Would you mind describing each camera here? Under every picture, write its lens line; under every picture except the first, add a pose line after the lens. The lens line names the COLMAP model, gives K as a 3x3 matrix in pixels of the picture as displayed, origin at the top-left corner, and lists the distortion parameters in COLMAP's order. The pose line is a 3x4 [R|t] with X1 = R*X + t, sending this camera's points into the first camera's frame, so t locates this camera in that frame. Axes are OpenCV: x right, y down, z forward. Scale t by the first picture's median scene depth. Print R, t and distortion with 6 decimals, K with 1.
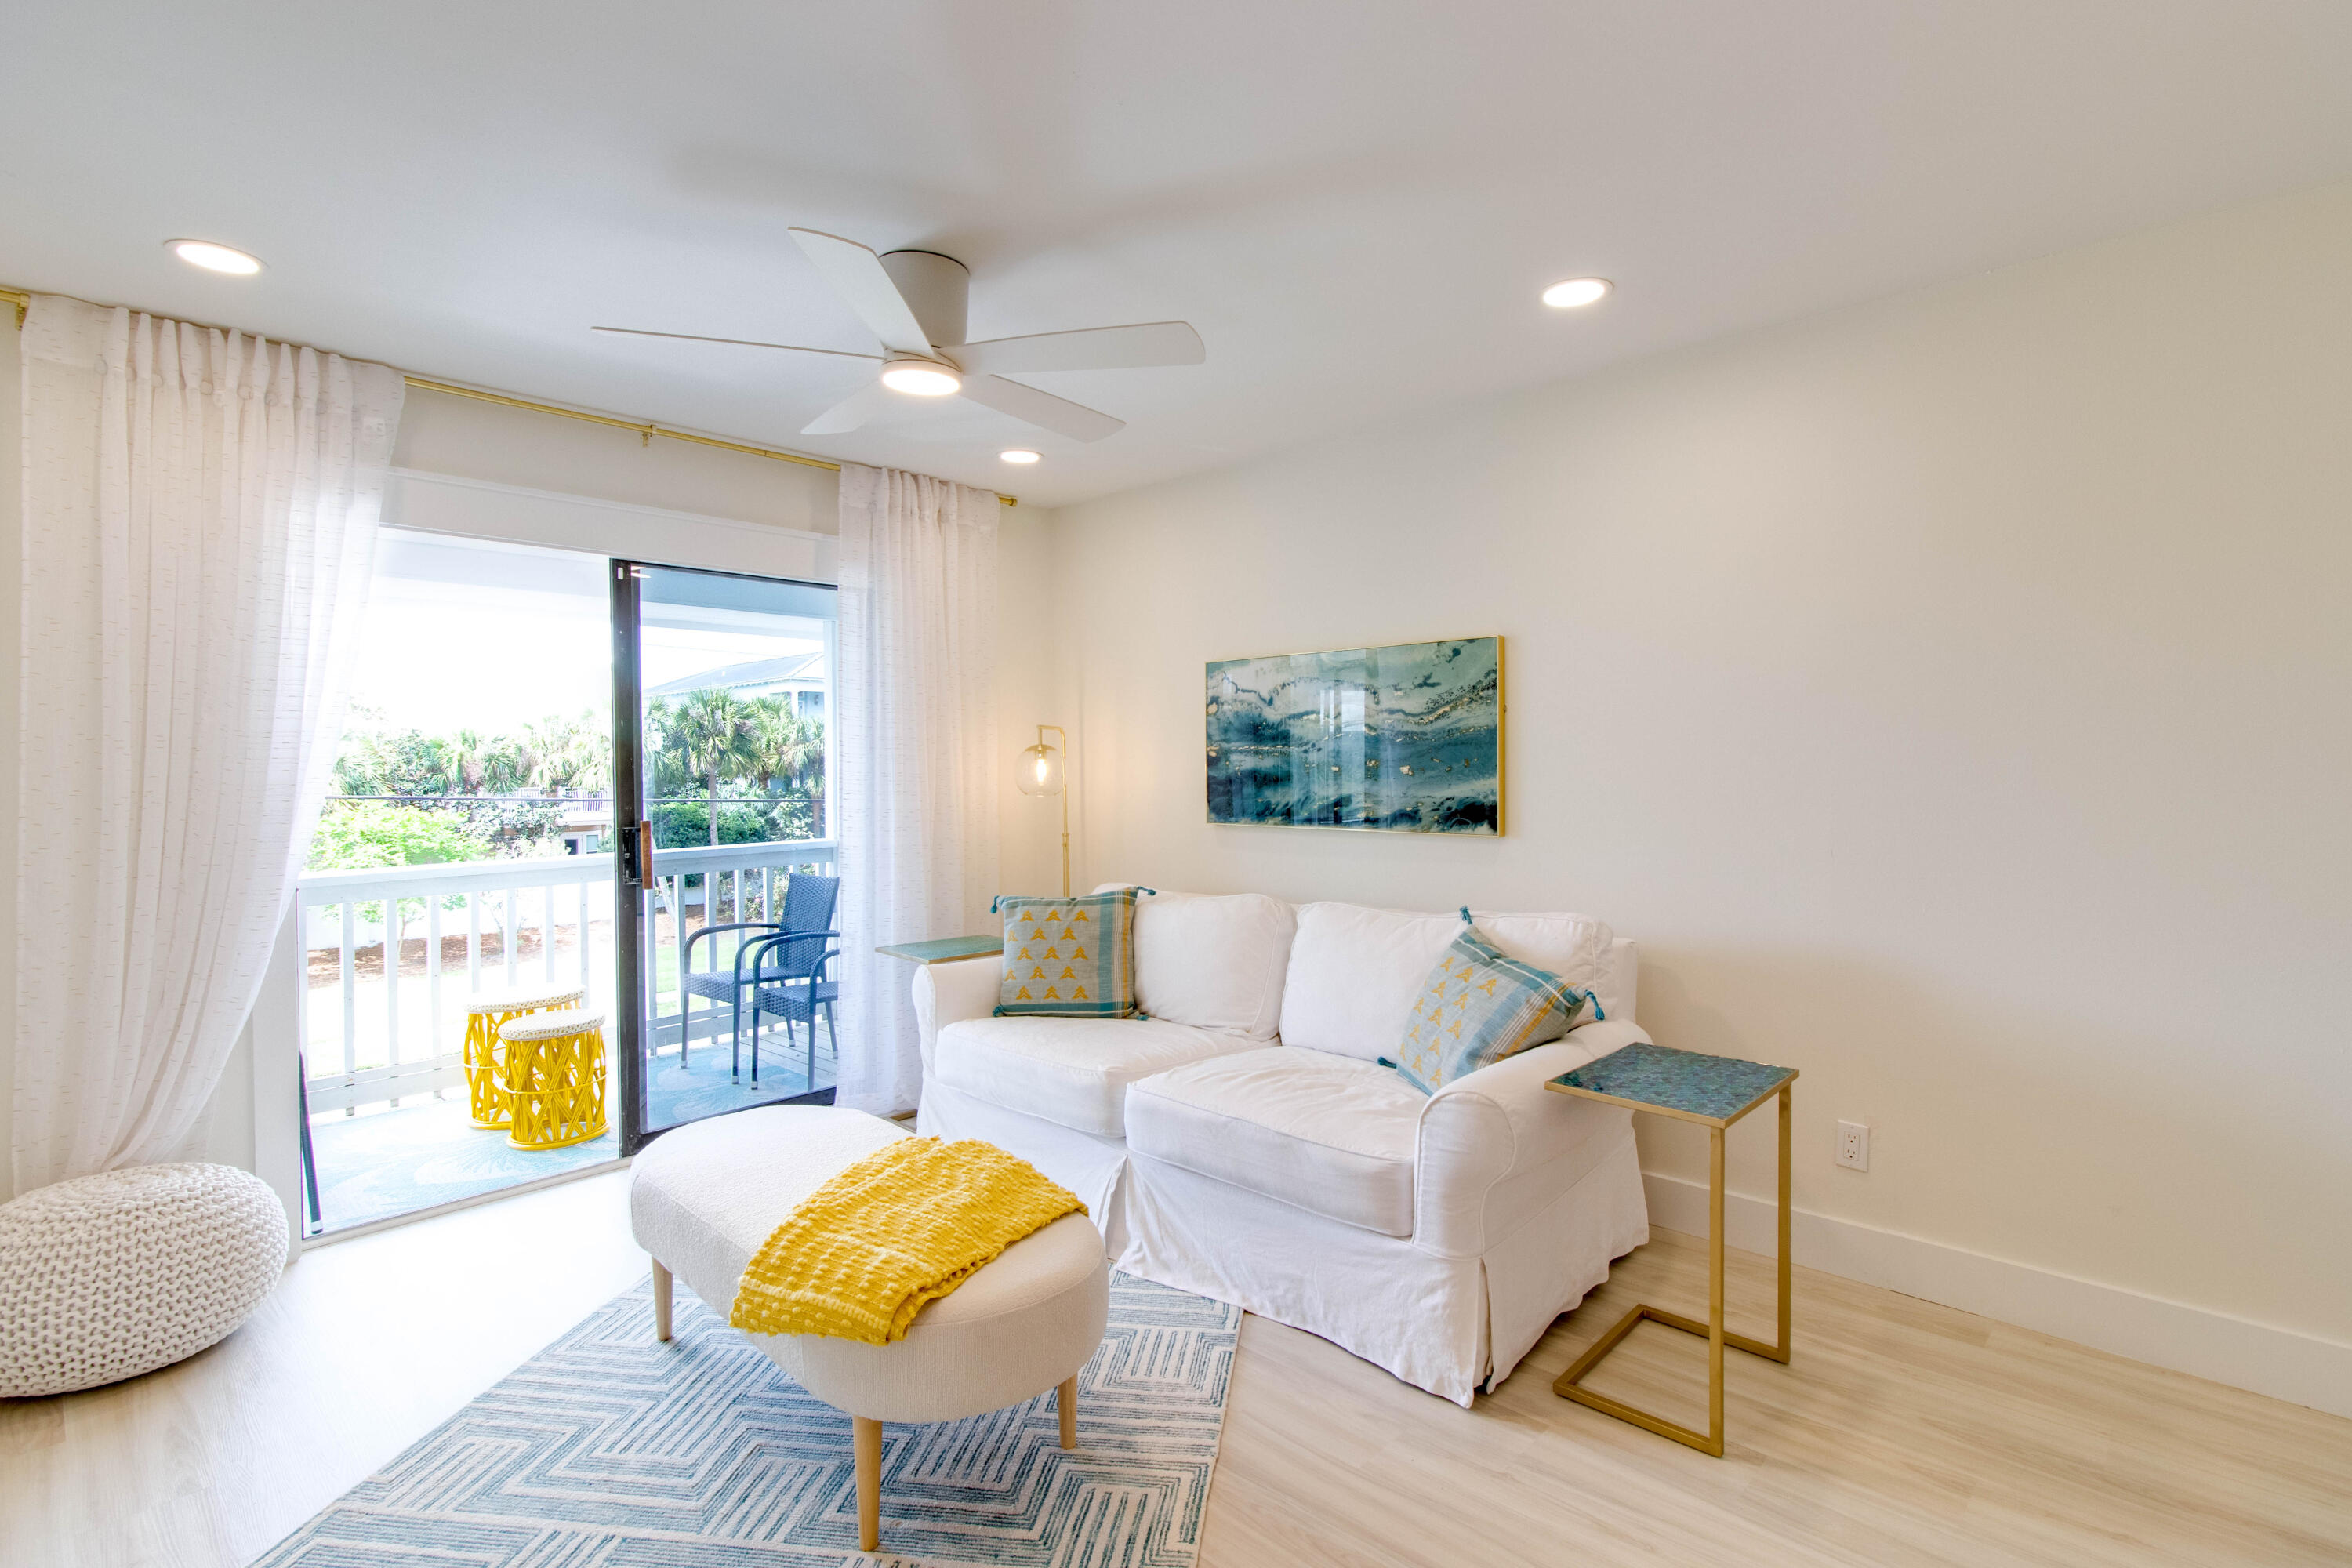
lens RADIAL K [[1086.0, 0, 1221.8], [0, 1086.0, 798.8], [0, 0, 1]] dist [-0.002722, -0.000321]
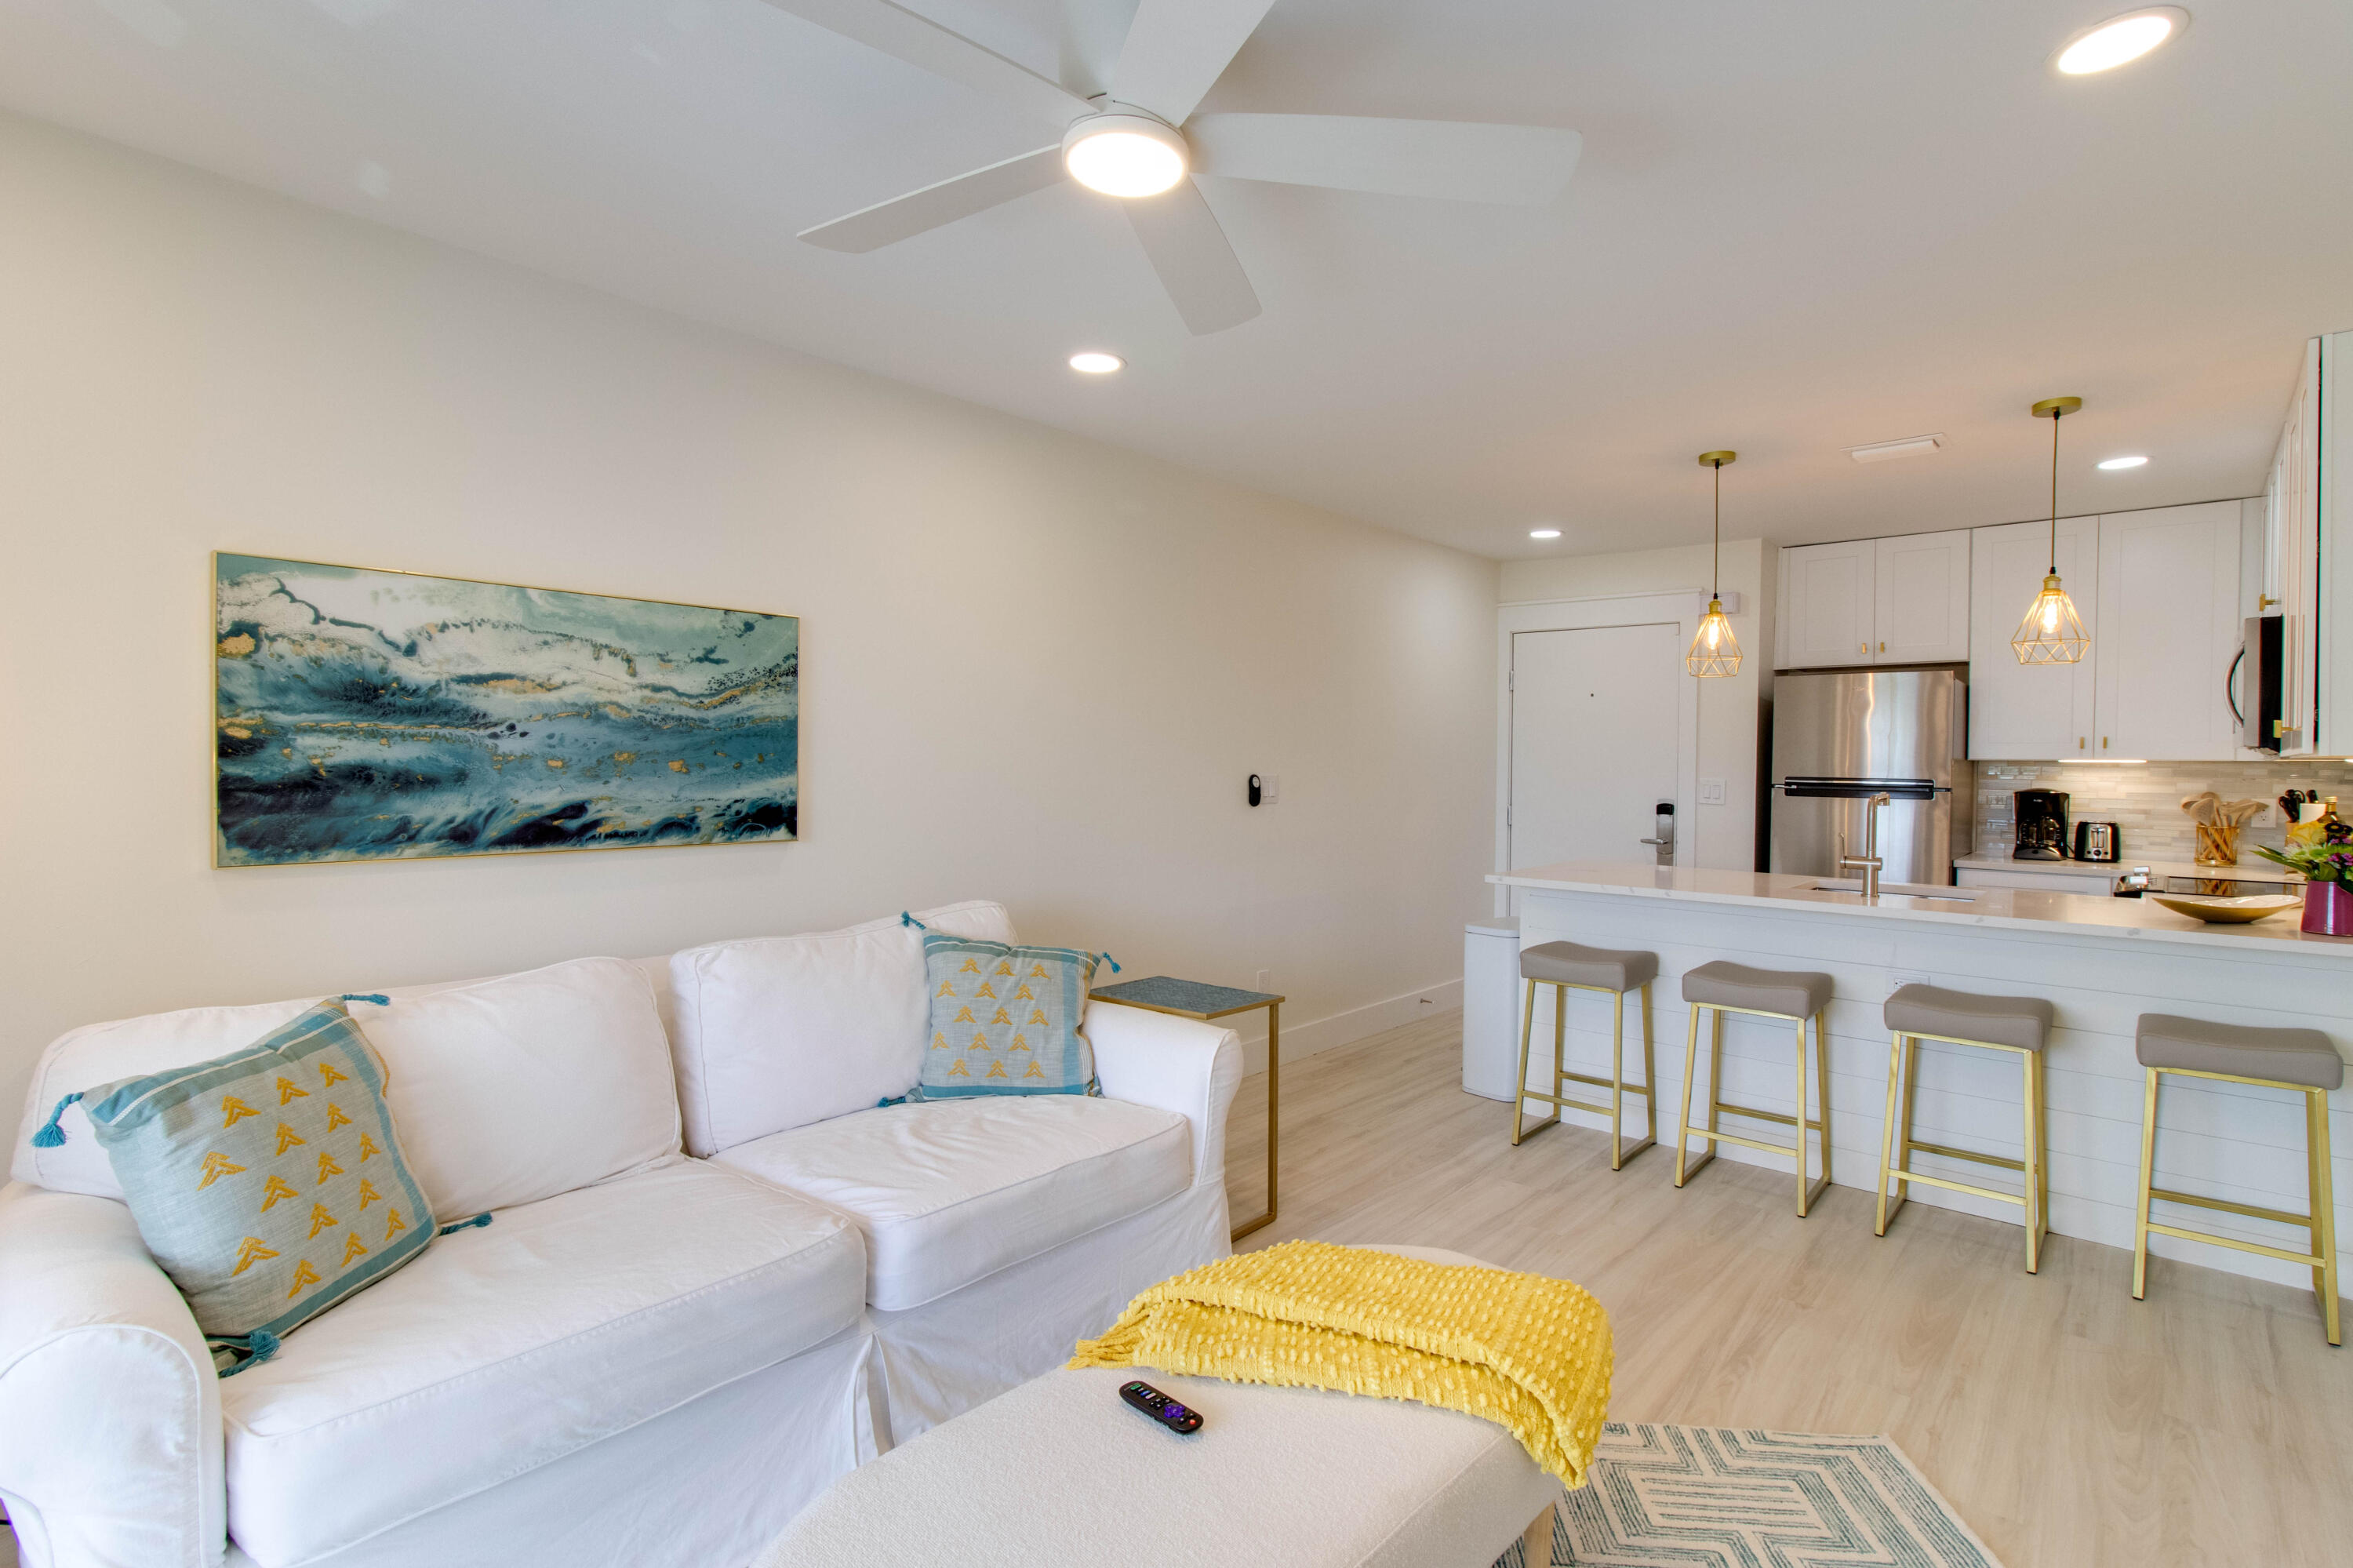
lens RADIAL K [[1202.8, 0, 1155.8], [0, 1202.8, 769.2], [0, 0, 1]] dist [0.004029, 0.000170]
pose [[-0.032459, -0.003456, 0.999467, -0.690142], [0.019142, 0.999808, 0.004078, -0.020884], [-0.999290, 0.019264, -0.032387, 0.678404]]
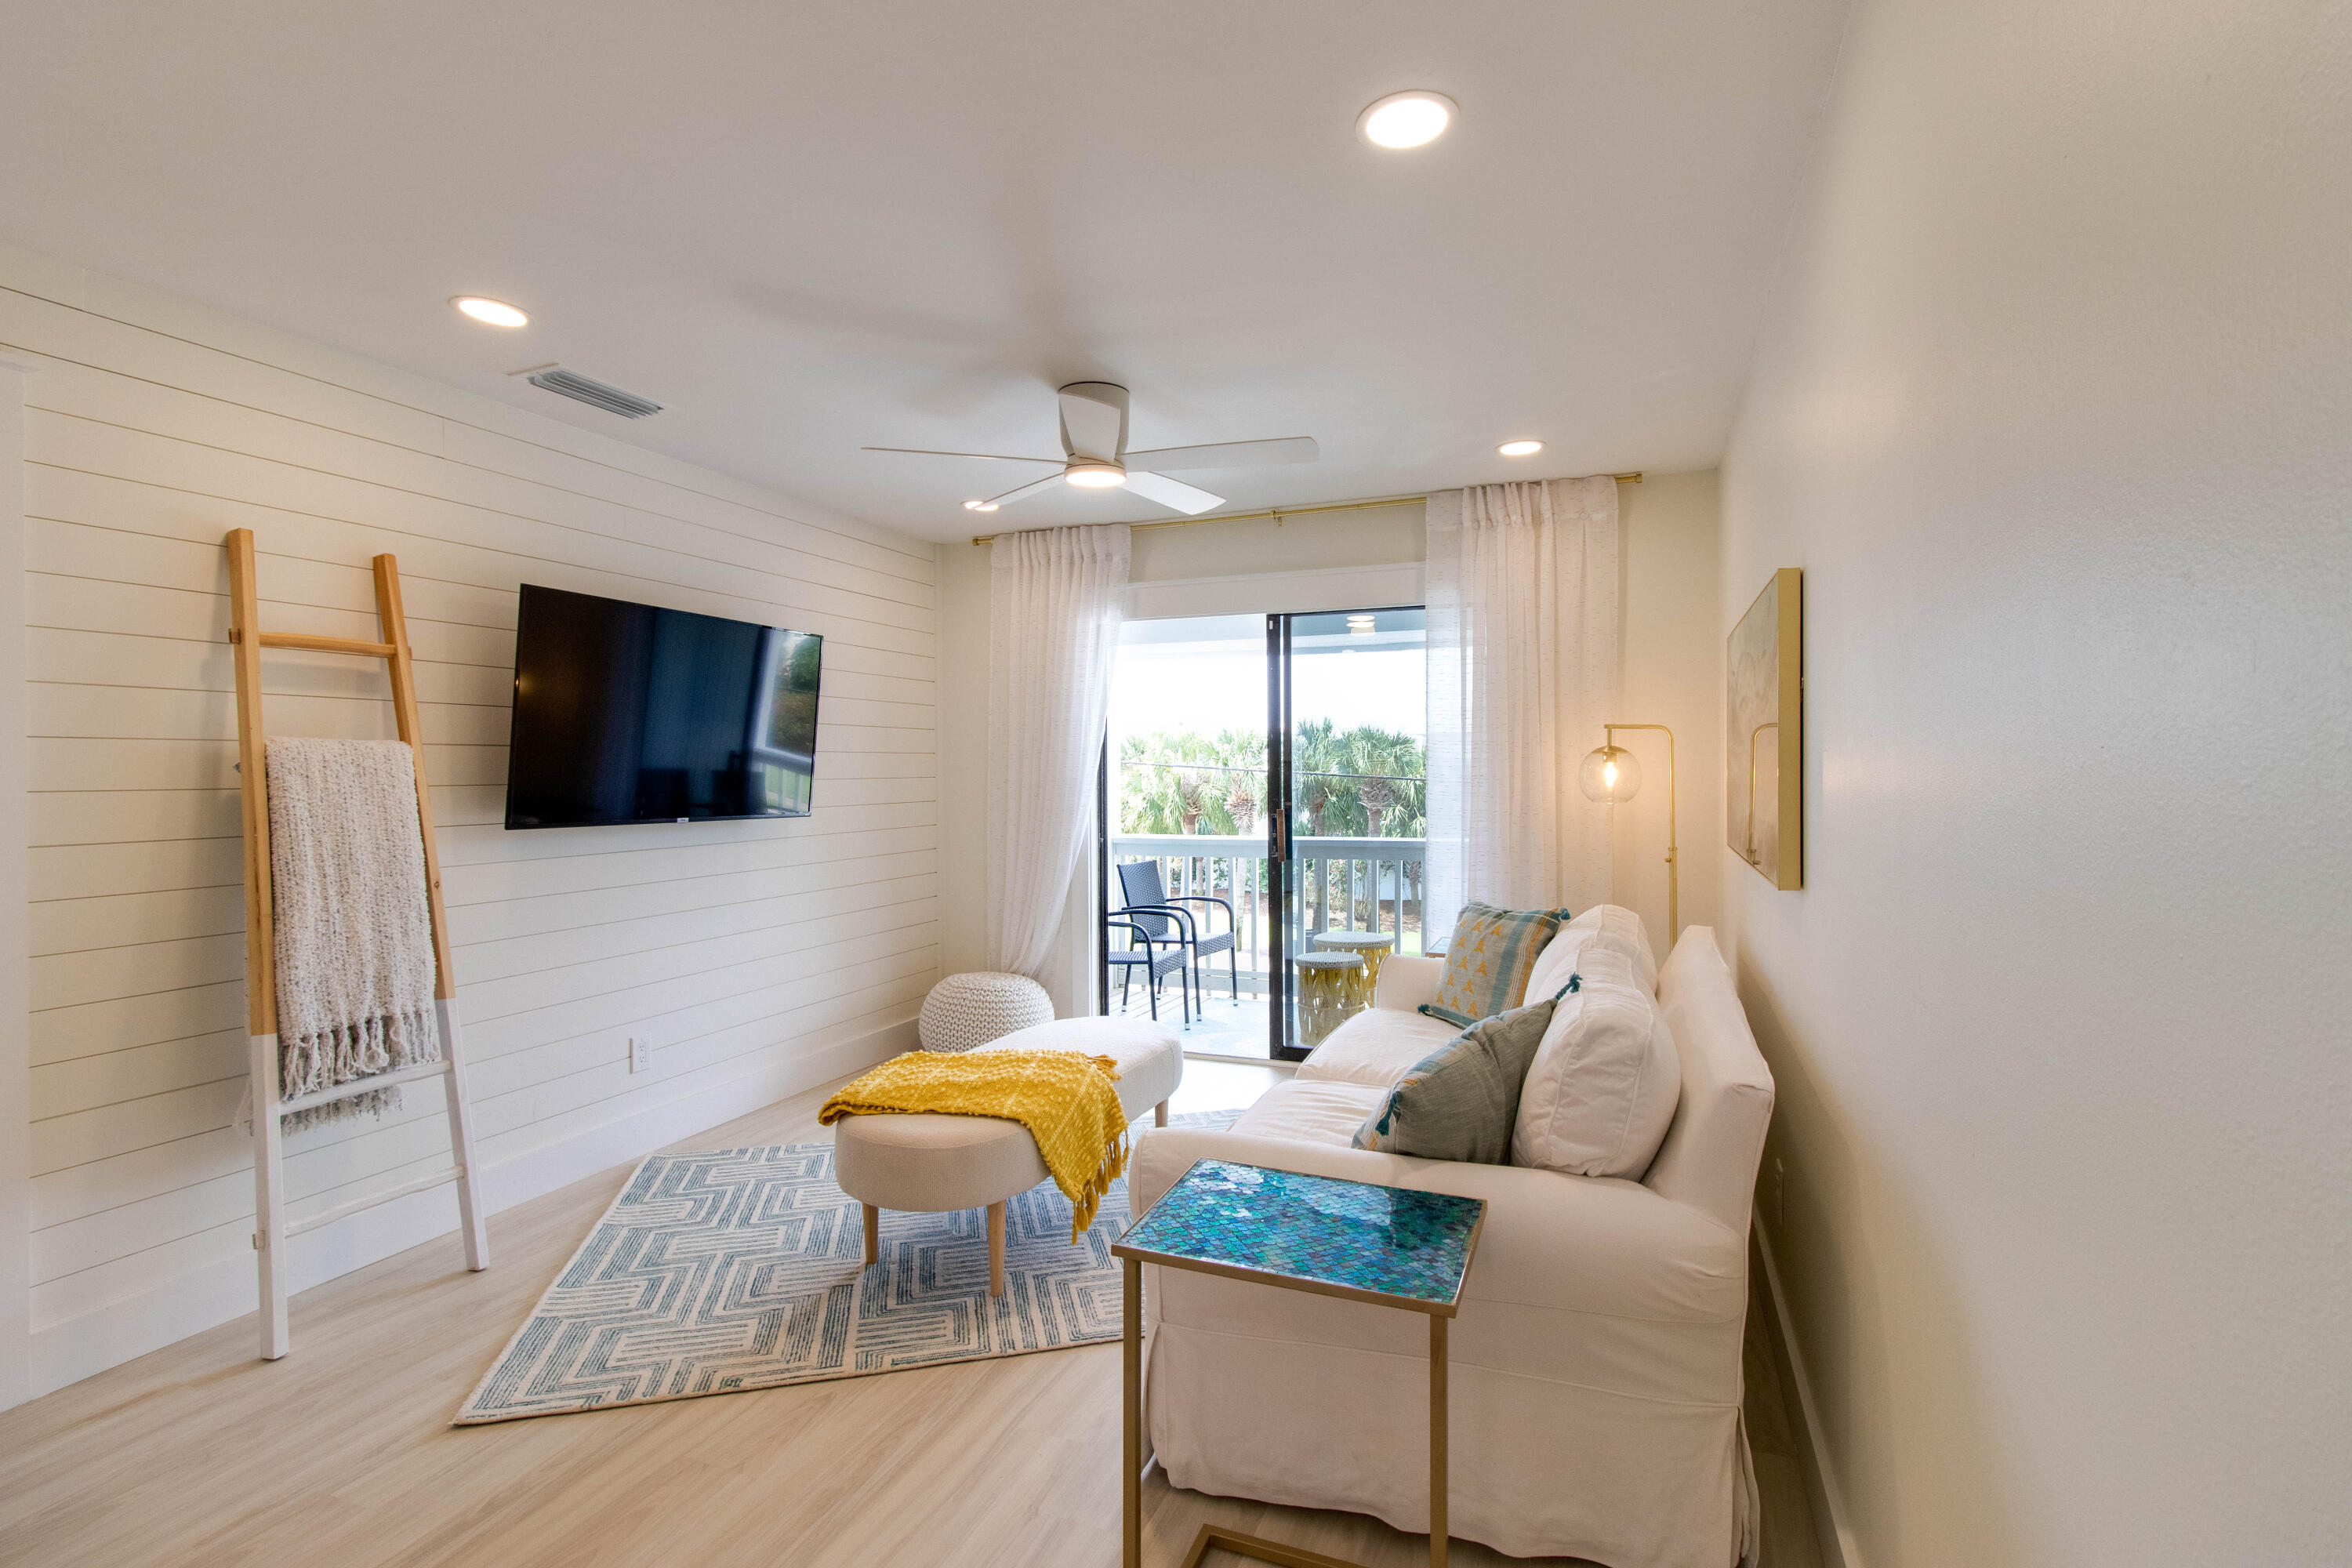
lens RADIAL K [[1086.0, 0, 1192.2], [0, 1086.0, 786.7], [0, 0, 1]] dist [-0.002722, -0.000321]
pose [[0.372697, 0.021331, -0.927708, 0.664016], [-0.026785, 0.999566, 0.012223, -0.021887], [0.927567, 0.020294, 0.373106, 0.416639]]
